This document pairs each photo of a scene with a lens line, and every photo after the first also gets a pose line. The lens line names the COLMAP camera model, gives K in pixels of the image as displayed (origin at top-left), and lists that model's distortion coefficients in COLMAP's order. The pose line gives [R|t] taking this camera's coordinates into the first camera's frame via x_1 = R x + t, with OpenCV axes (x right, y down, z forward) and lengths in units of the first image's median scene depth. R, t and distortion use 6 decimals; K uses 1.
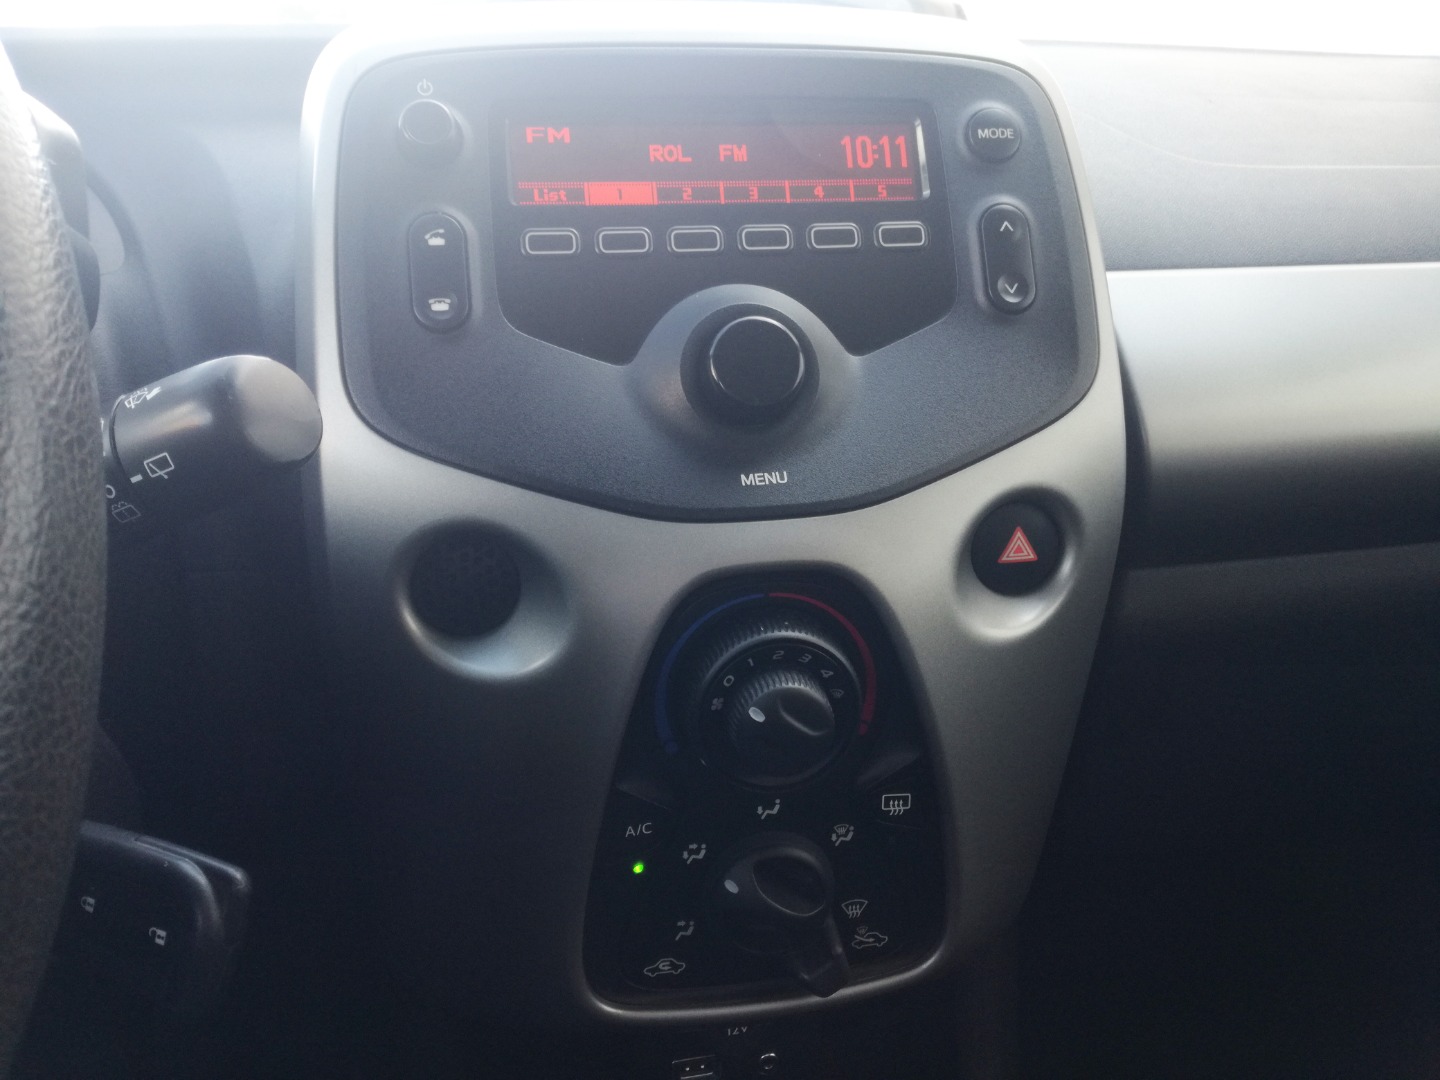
lens RADIAL K [[1182.2, 0, 731.3], [0, 1182.2, 531.6], [0, 0, 1]] dist [0.078226, -0.166481]
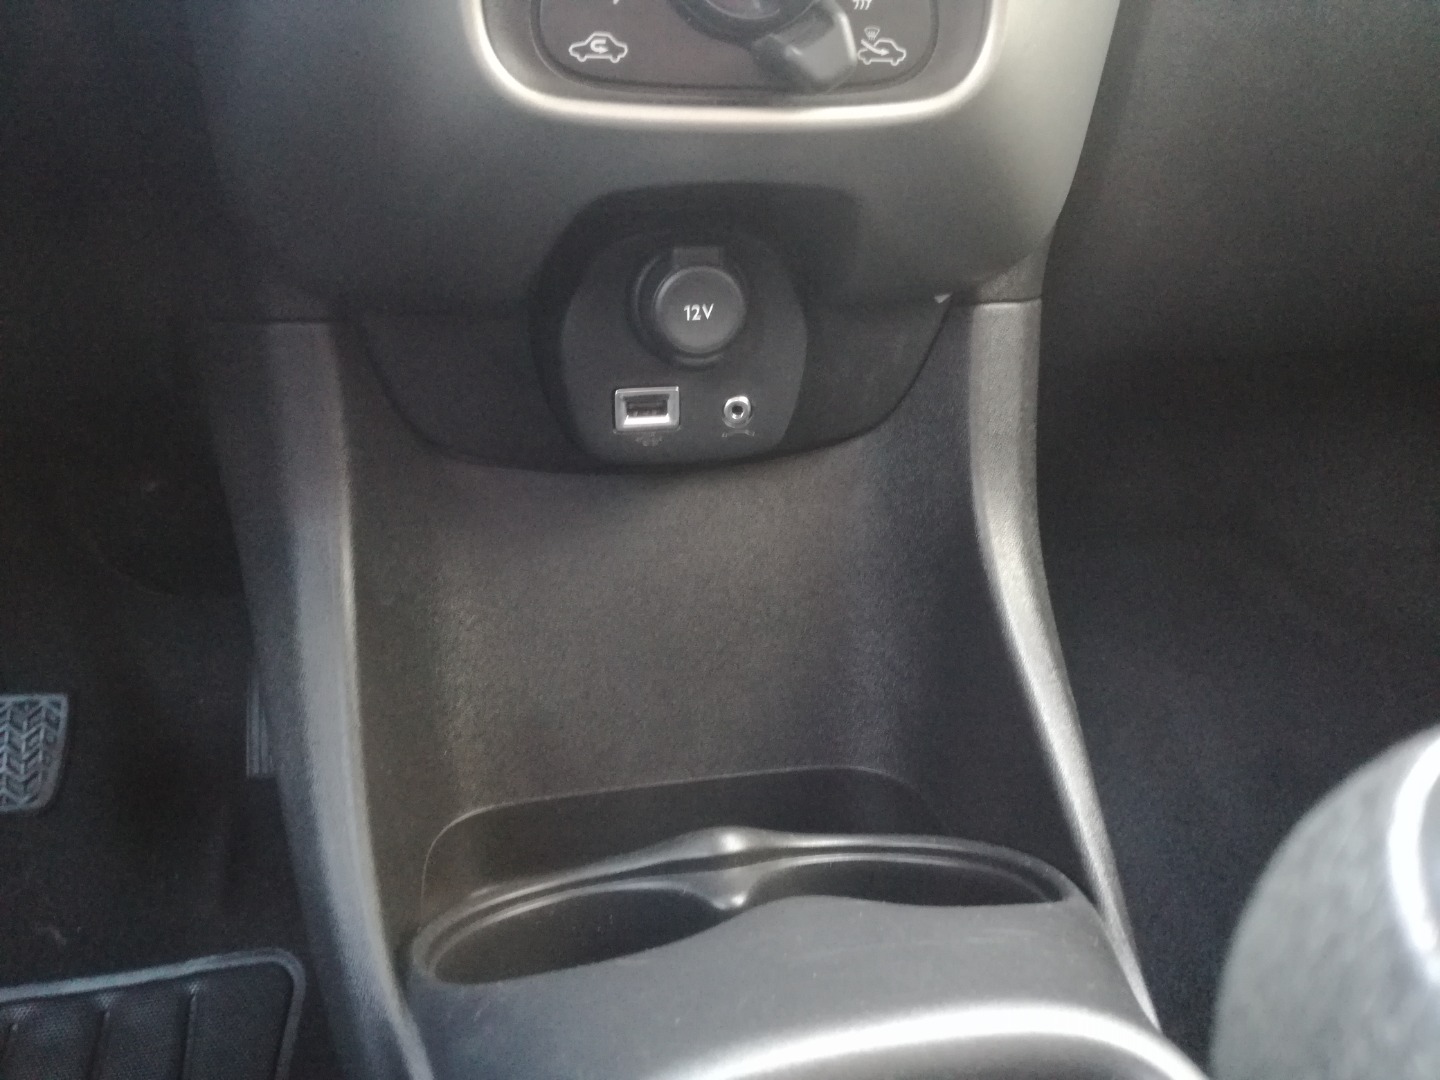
lens RADIAL K [[1182.2, 0, 727.7], [0, 1182.2, 535.3], [0, 0, 1]] dist [0.078226, -0.166481]
pose [[0.999502, 0.006882, 0.030794, 0.001616], [-0.008589, 0.998413, 0.055656, 0.630347], [-0.030363, -0.055893, 0.997975, 0.271214]]
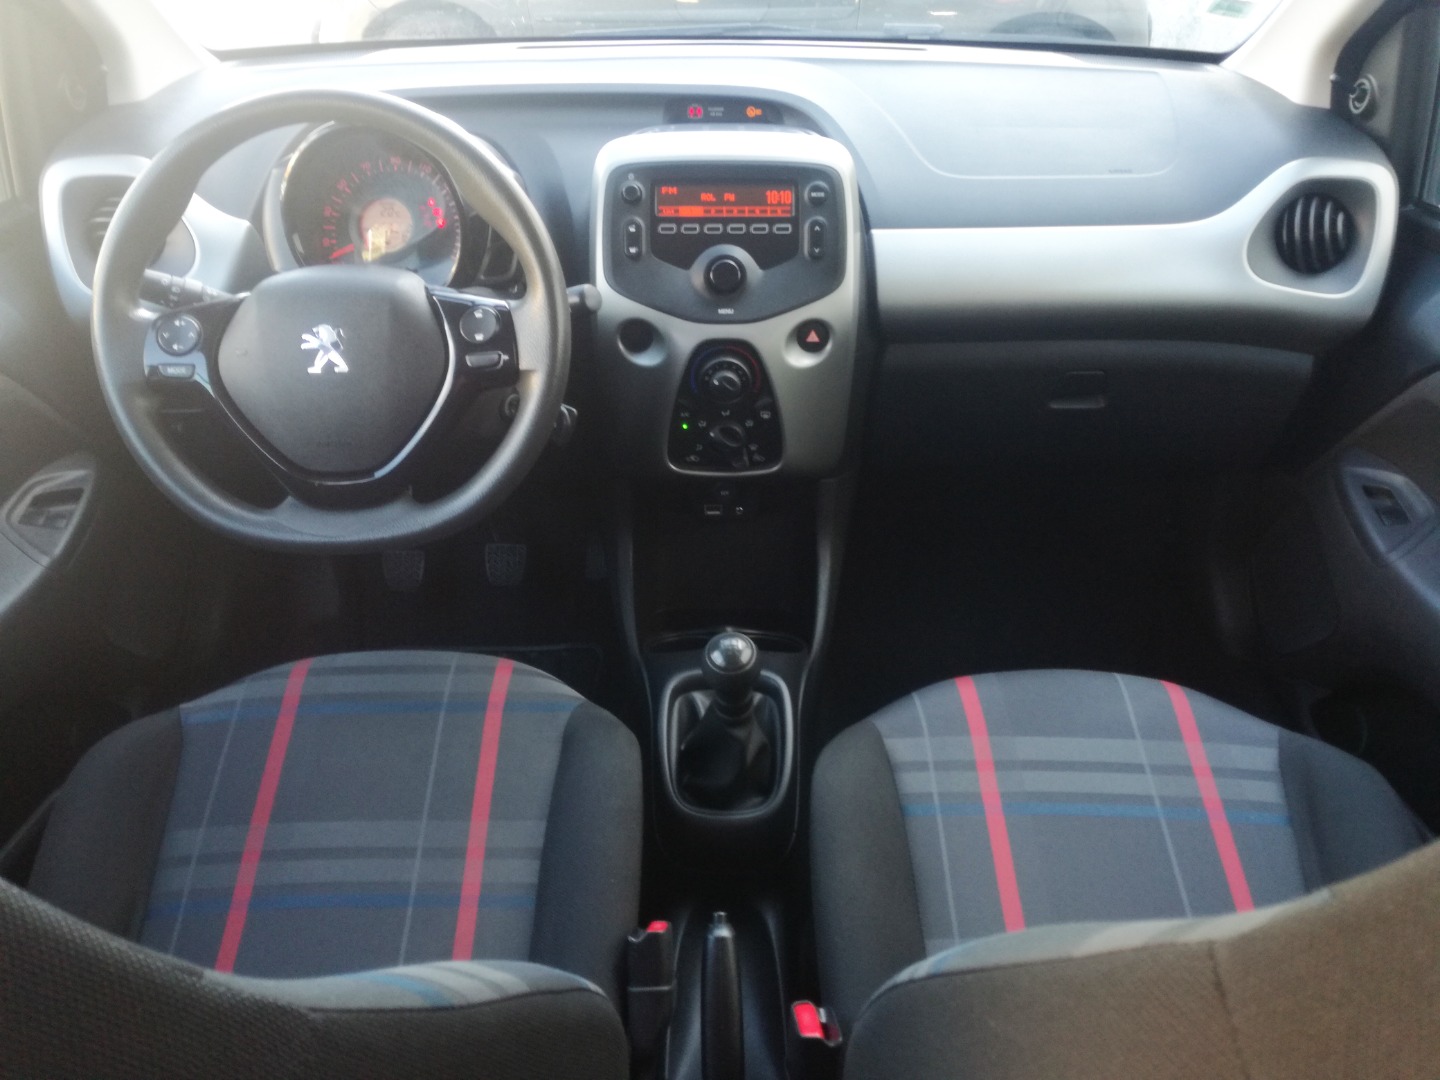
lens RADIAL K [[1182.2, 0, 727.5], [0, 1182.2, 522.8], [0, 0, 1]] dist [0.078226, -0.166481]
pose [[0.982358, 0.104463, -0.155112, 0.566194], [-0.063122, 0.965980, 0.250794, -0.283615], [0.176034, -0.236579, 0.955532, -2.140251]]
